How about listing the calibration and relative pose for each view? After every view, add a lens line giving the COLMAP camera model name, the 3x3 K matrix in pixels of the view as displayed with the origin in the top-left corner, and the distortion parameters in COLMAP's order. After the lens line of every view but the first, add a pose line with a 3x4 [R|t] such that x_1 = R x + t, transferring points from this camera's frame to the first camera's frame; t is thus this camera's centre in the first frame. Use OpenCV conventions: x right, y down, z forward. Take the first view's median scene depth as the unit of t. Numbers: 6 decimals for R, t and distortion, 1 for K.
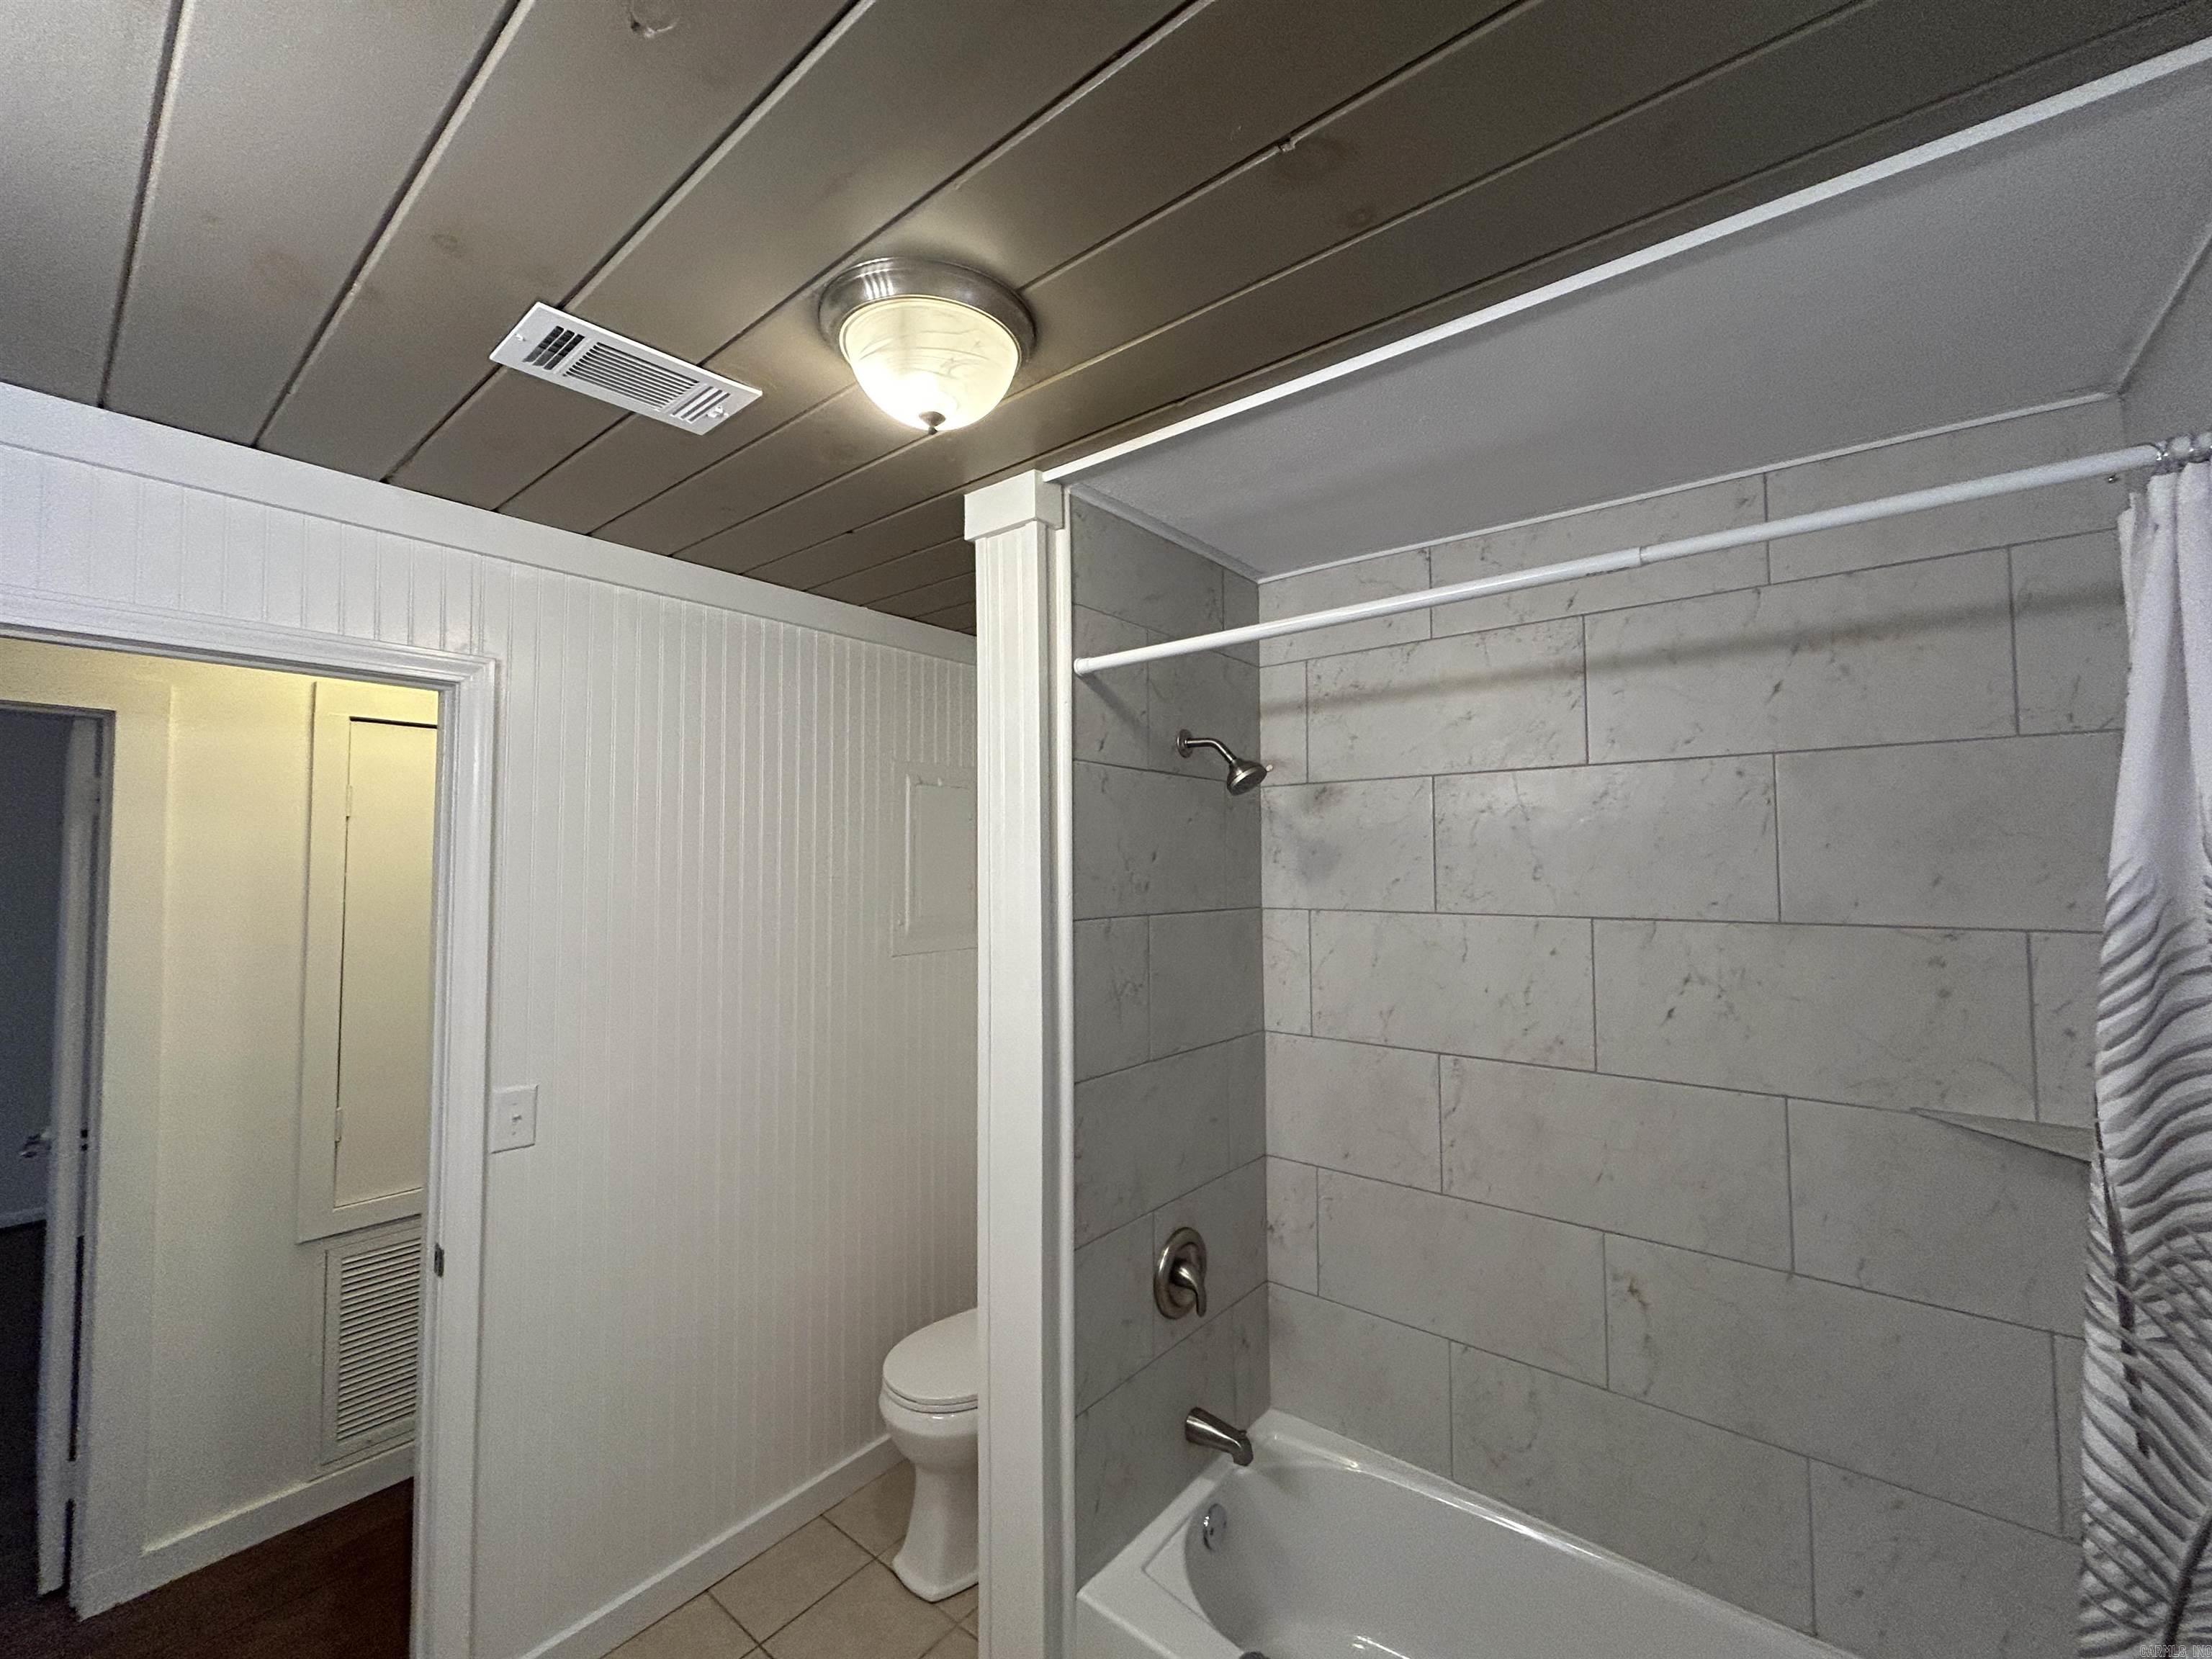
lens RADIAL K [[896.5, 0, 1113.7], [0, 896.5, 826.6], [0, 0, 1]] dist [-0.001271, 0.000934]
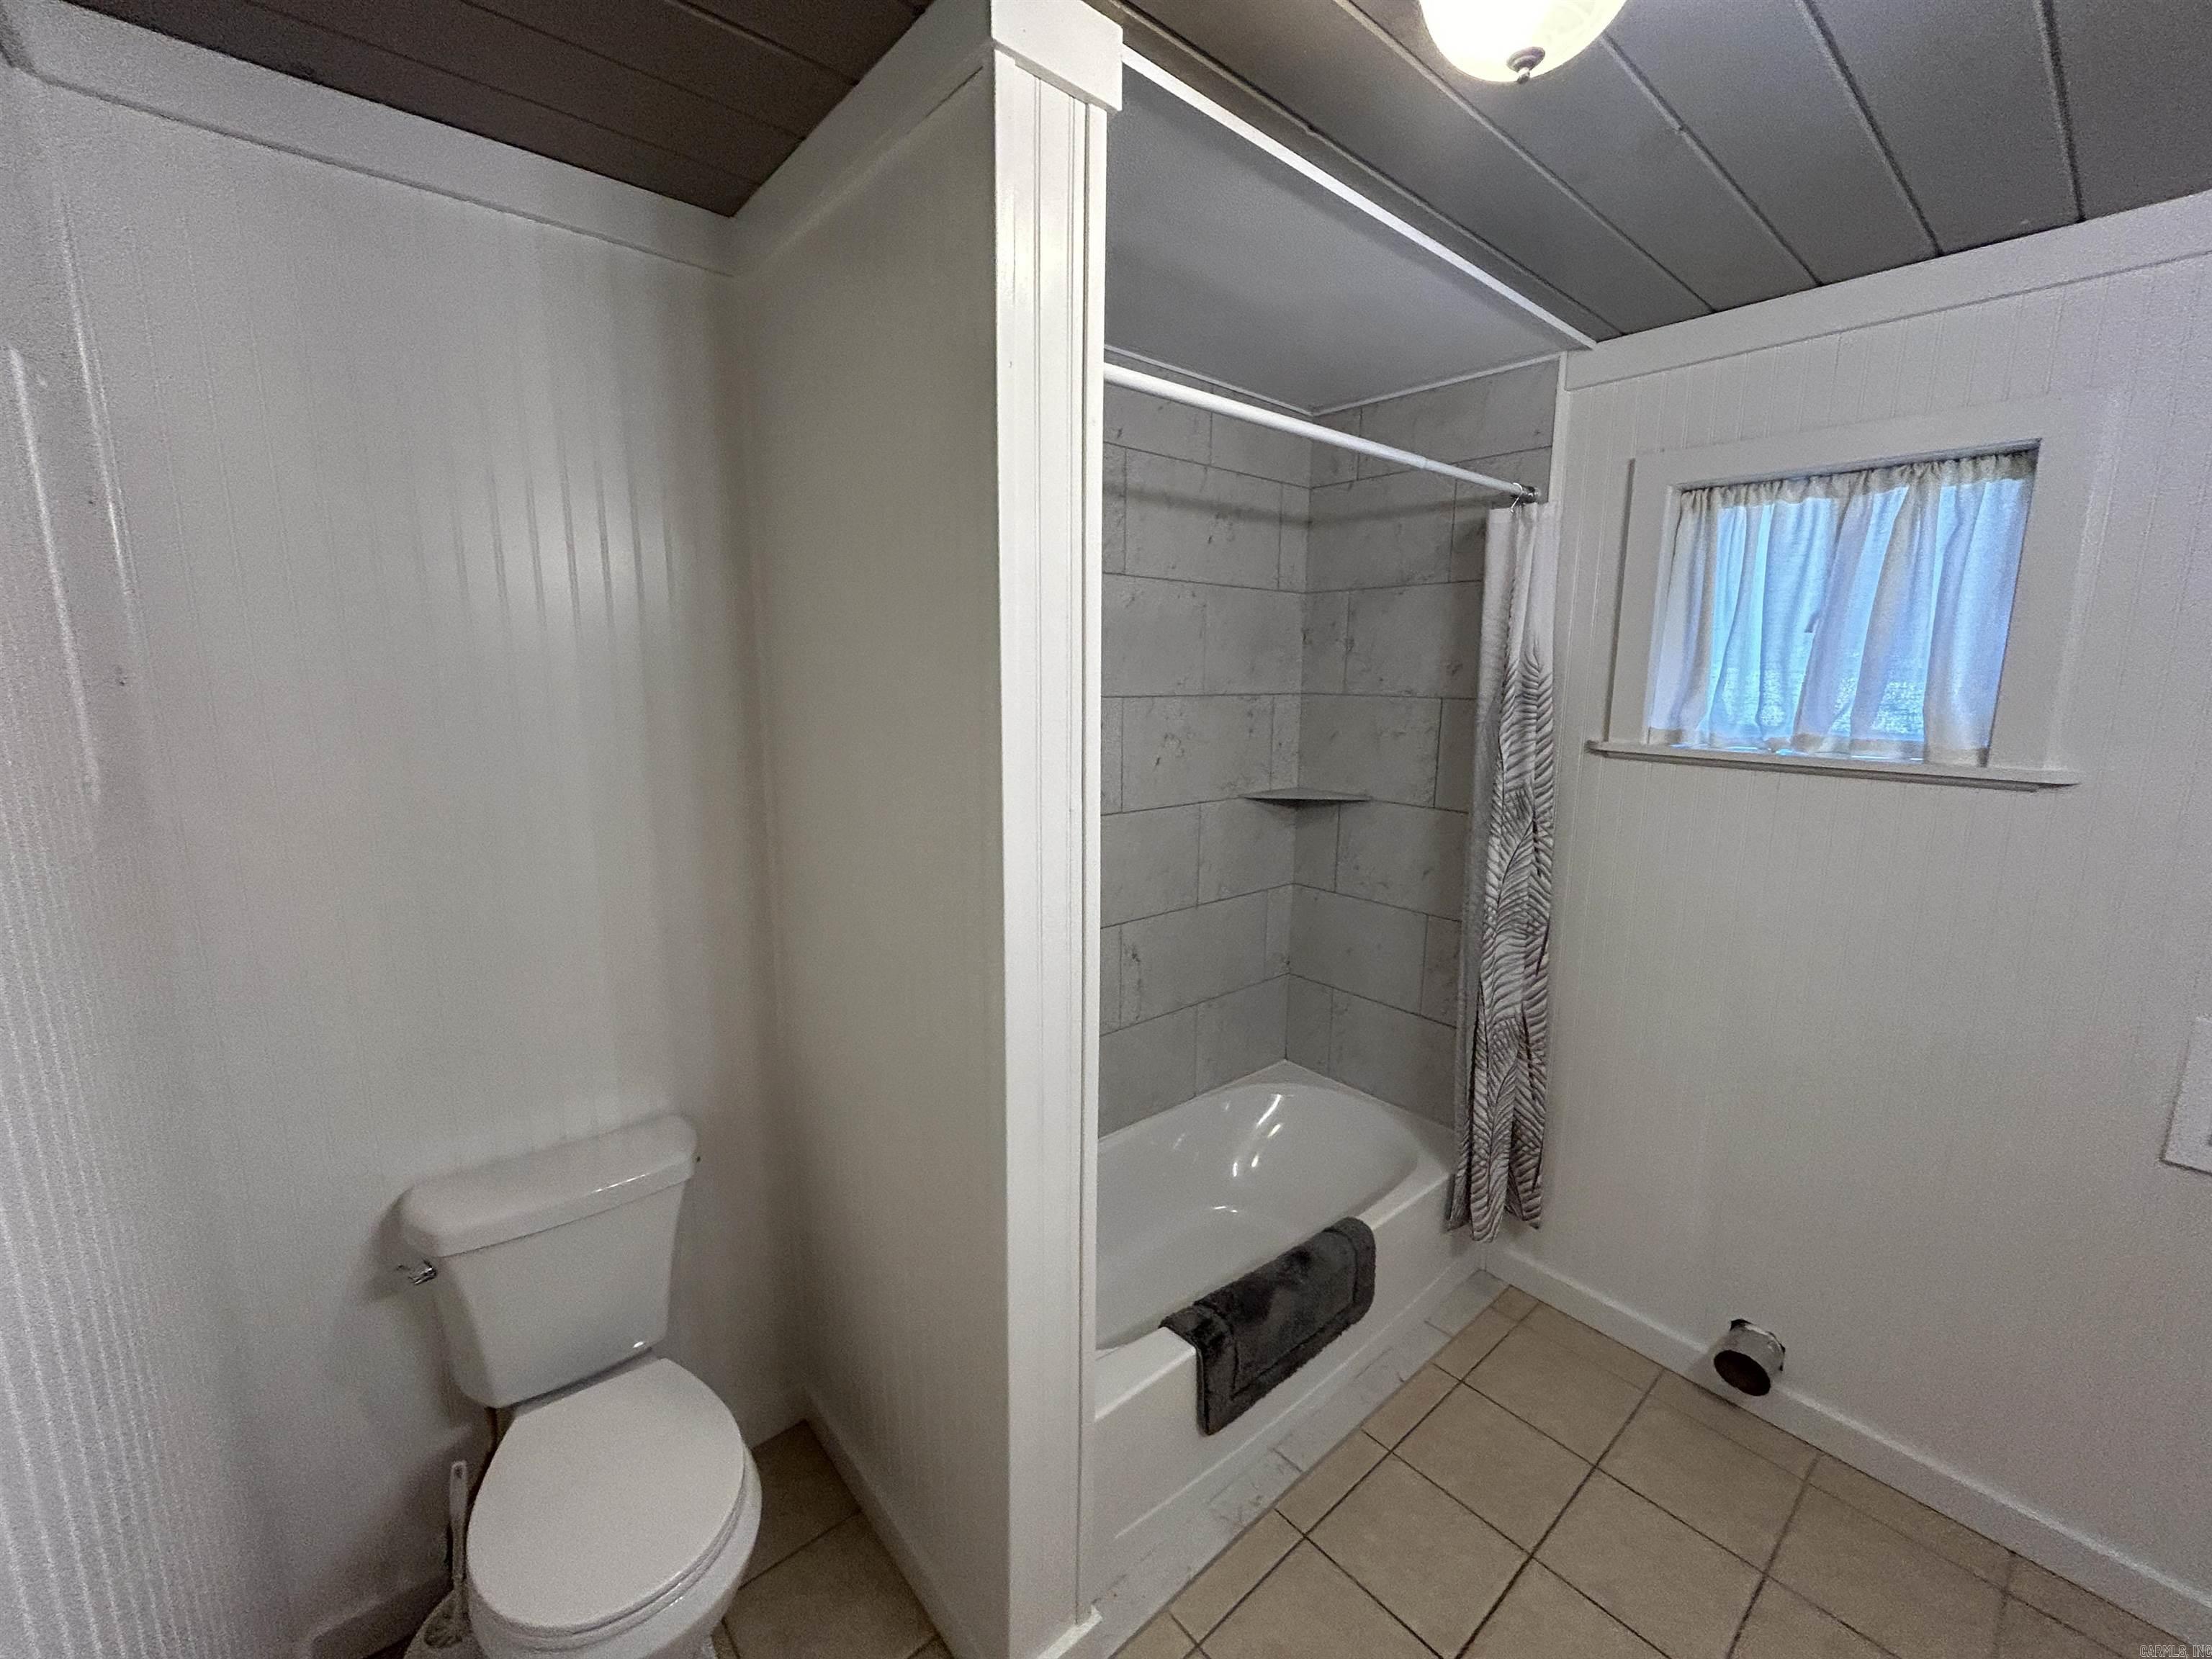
lens RADIAL K [[896.5, 0, 1113.8], [0, 896.5, 828.9], [0, 0, 1]] dist [-0.001271, 0.000934]
pose [[0.175452, -0.167863, 0.970071, -0.784299], [-0.055857, 0.982072, 0.180042, 0.058464], [-0.982902, -0.085774, 0.162930, 0.803257]]
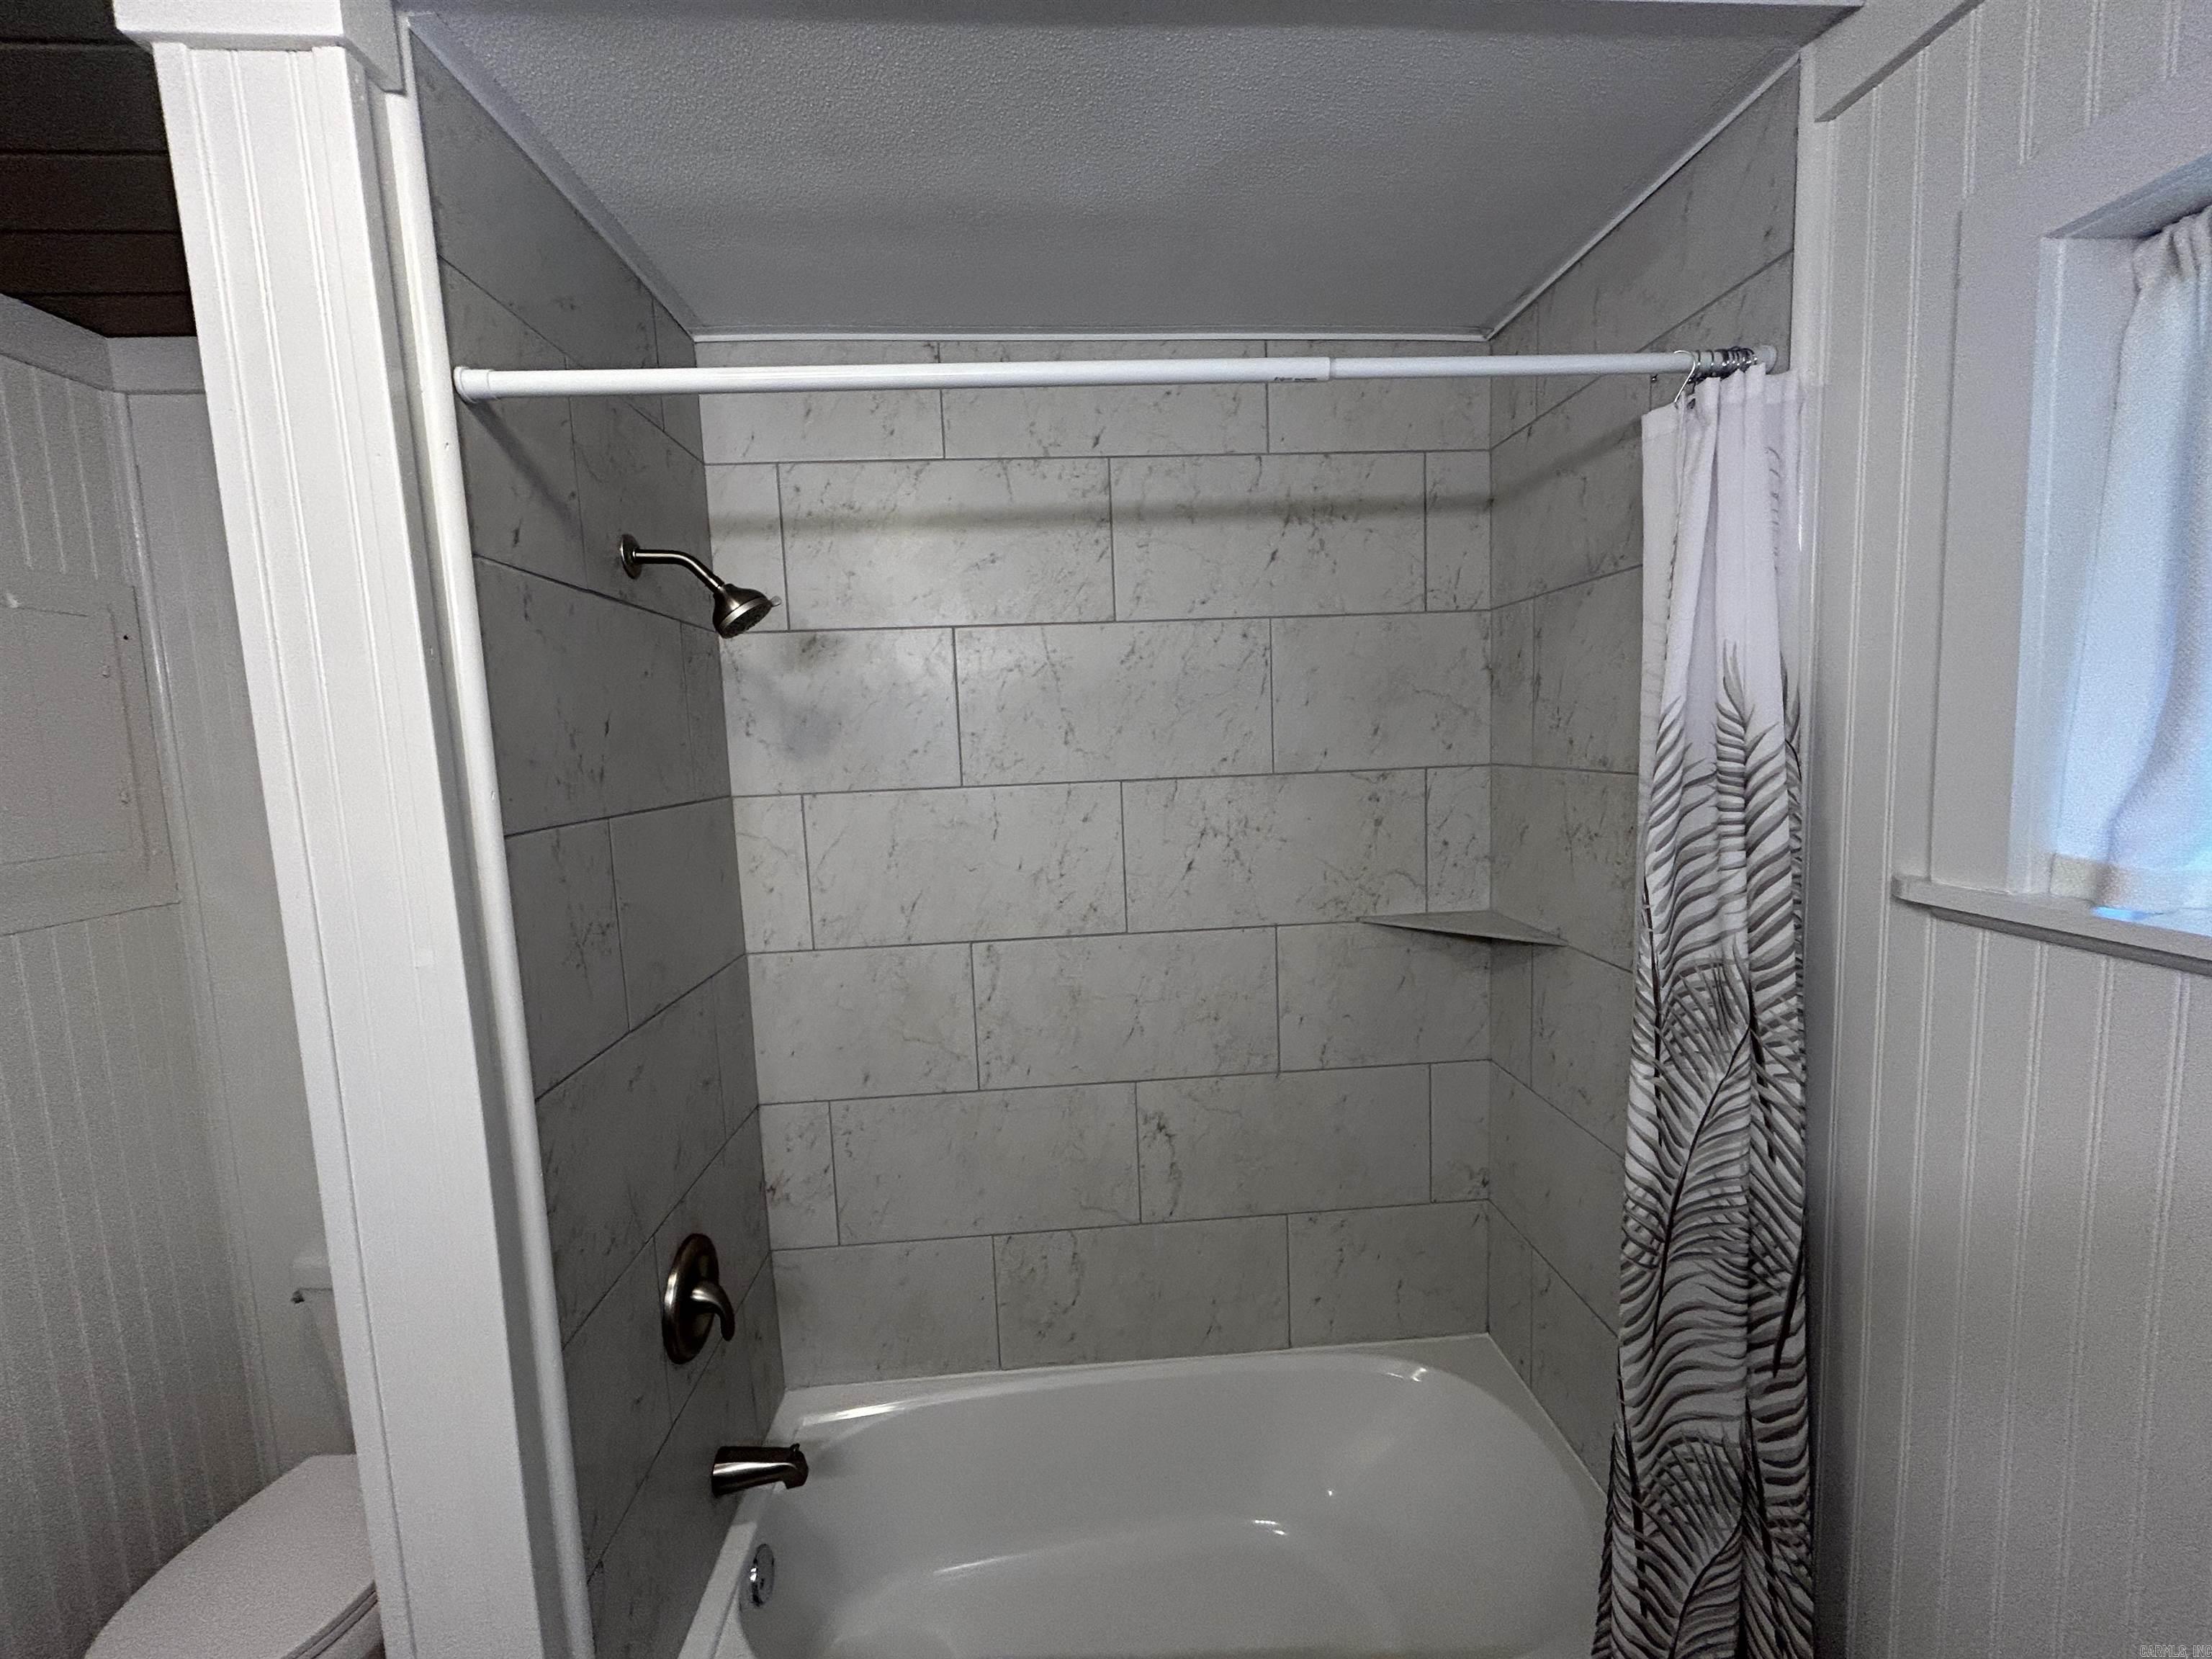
lens RADIAL K [[896.5, 0, 1110.5], [0, 896.5, 827.0], [0, 0, 1]] dist [-0.001271, 0.000934]
pose [[0.731596, -0.094649, 0.675136, -0.146802], [0.004797, 0.991006, 0.133733, 0.021559], [-0.681721, -0.094600, 0.725470, 0.297724]]
